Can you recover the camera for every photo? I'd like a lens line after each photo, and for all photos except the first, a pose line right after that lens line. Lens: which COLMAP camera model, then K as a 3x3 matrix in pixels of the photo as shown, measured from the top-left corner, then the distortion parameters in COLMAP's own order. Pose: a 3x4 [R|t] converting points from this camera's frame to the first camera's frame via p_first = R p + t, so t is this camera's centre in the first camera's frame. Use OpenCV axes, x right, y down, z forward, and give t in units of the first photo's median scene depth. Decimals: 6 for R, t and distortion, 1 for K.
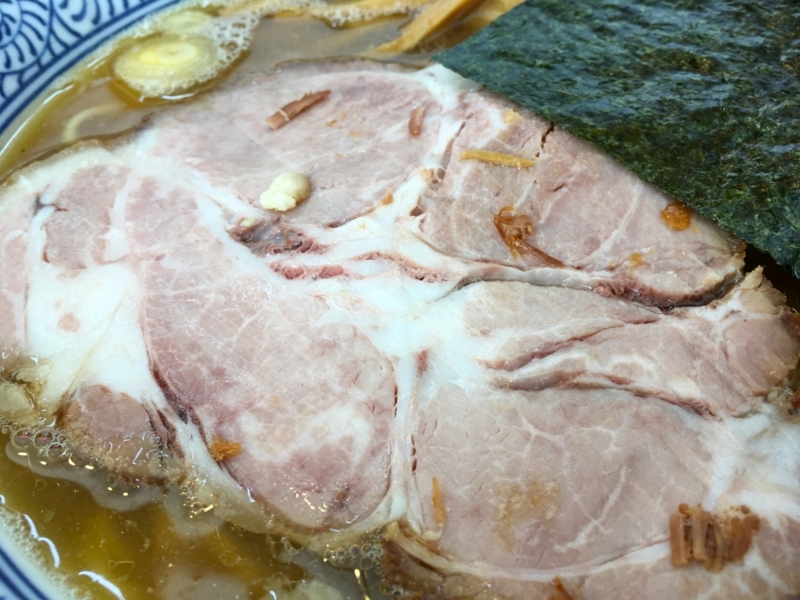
lens RADIAL K [[696.8, 0, 400.0], [0, 696.8, 300.0], [0, 0, 1]] dist [0.079707, -0.176171]
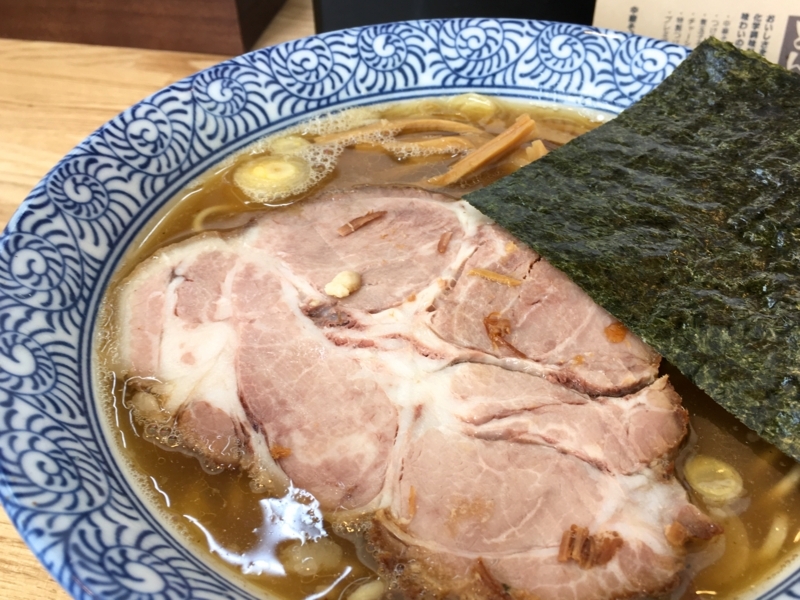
lens RADIAL K [[696.8, 0, 400.0], [0, 696.8, 300.0], [0, 0, 1]] dist [0.079707, -0.176171]
pose [[0.989981, 0.106691, -0.092489, 0.095980], [-0.116219, 0.987699, -0.104612, 0.013073], [0.080190, 0.114313, 0.990203, -0.443771]]
